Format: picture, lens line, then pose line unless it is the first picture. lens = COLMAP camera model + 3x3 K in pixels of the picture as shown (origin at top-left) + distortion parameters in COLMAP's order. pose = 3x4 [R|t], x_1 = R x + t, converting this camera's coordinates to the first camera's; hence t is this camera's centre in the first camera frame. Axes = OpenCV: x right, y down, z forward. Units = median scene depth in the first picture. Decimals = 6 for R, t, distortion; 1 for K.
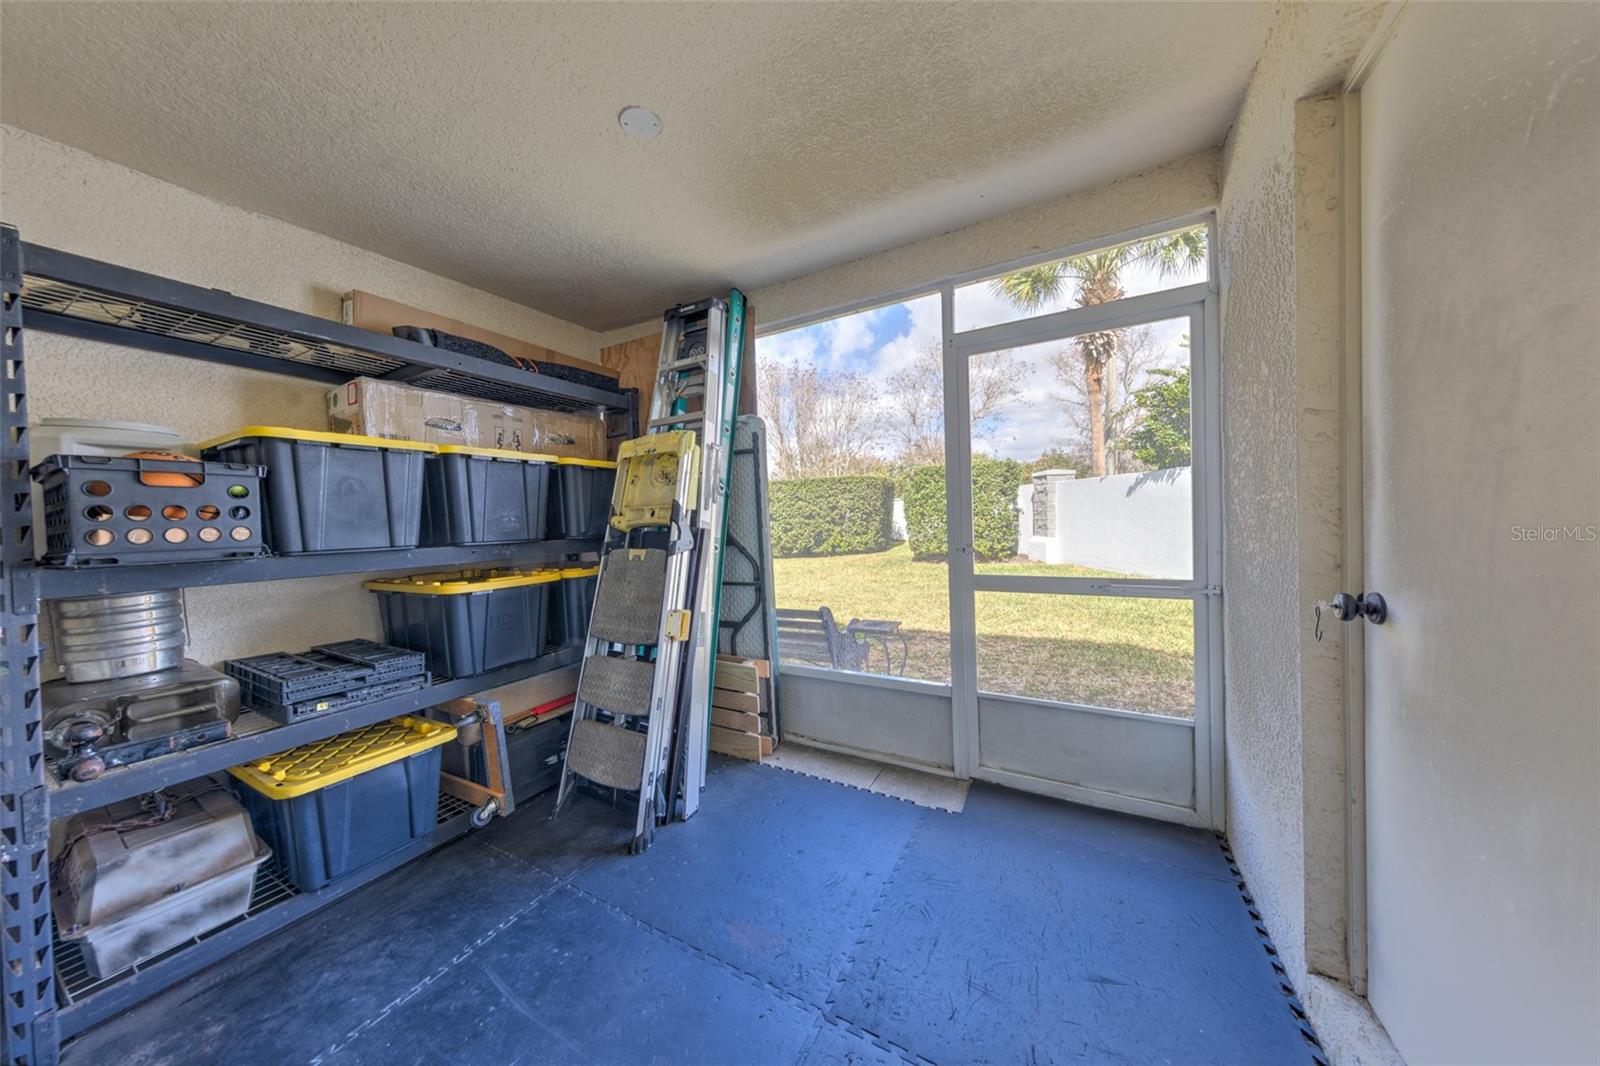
lens RADIAL K [[500.4, 0, 797.4], [0, 500.4, 535.5], [0, 0, 1]] dist [0.002645, -0.000069]
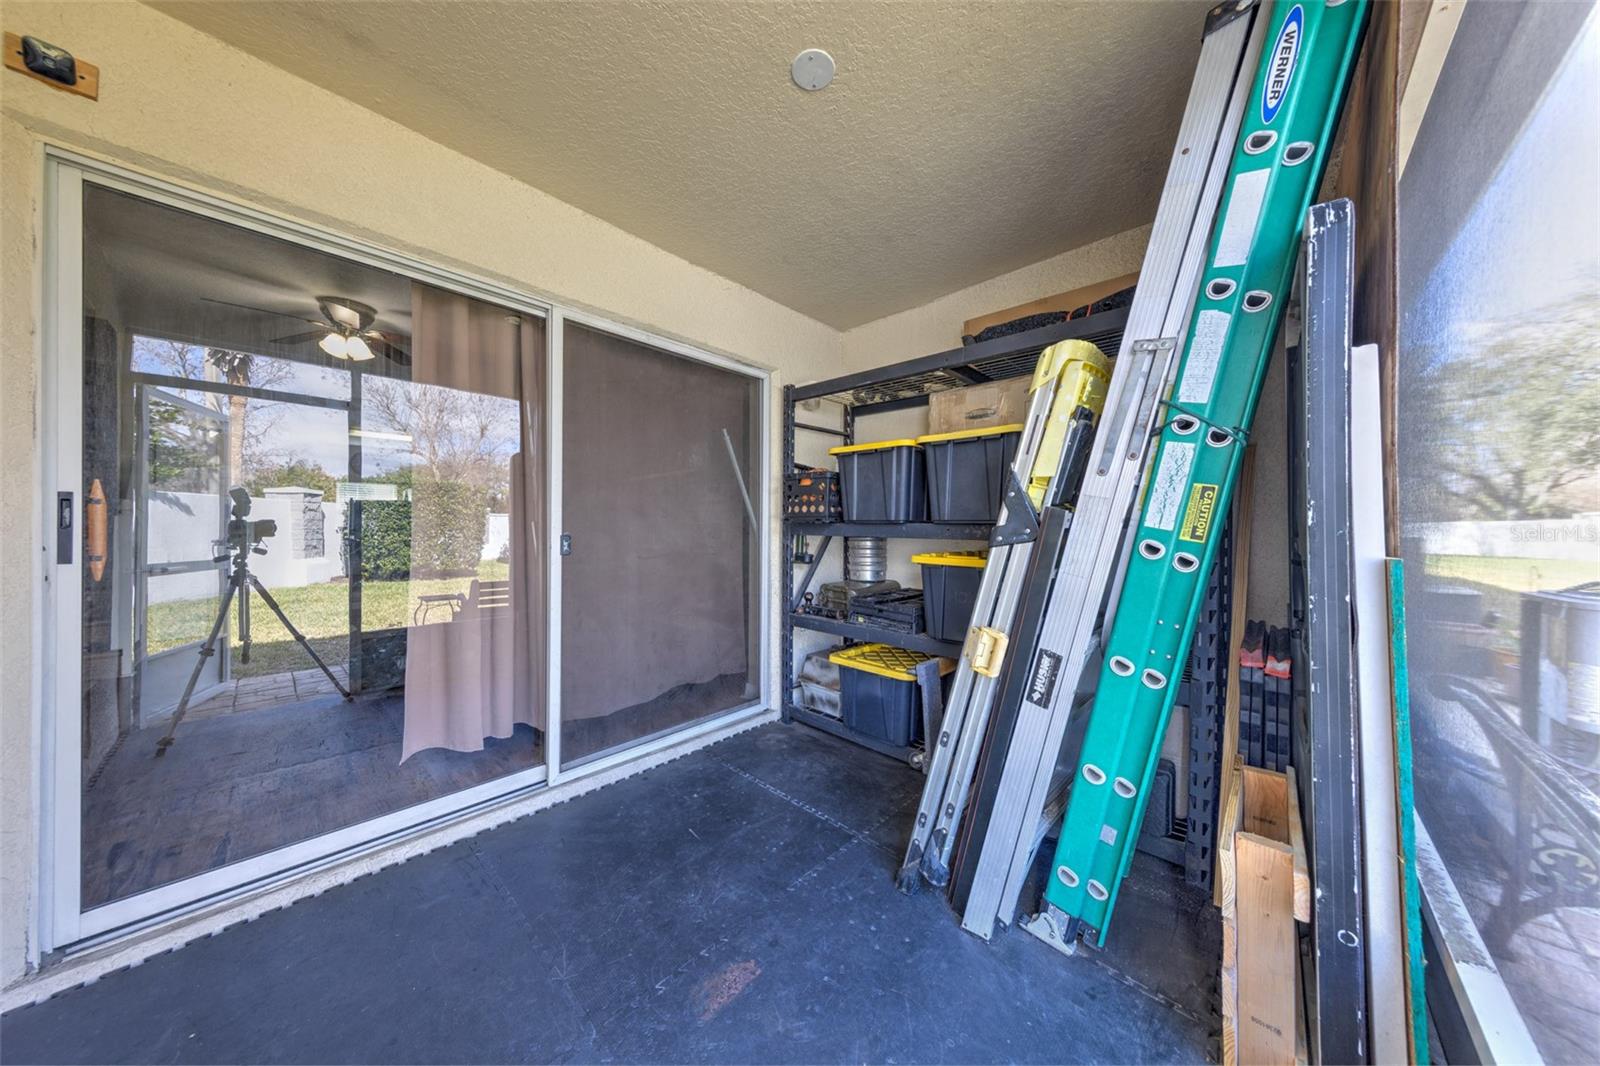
lens RADIAL K [[500.4, 0, 796.9], [0, 500.4, 531.5], [0, 0, 1]] dist [0.002645, -0.000069]
pose [[-0.254058, 0.045014, -0.966141, 0.665958], [-0.029615, 0.998086, 0.054290, -0.015443], [0.966735, 0.042405, -0.252239, 1.296689]]
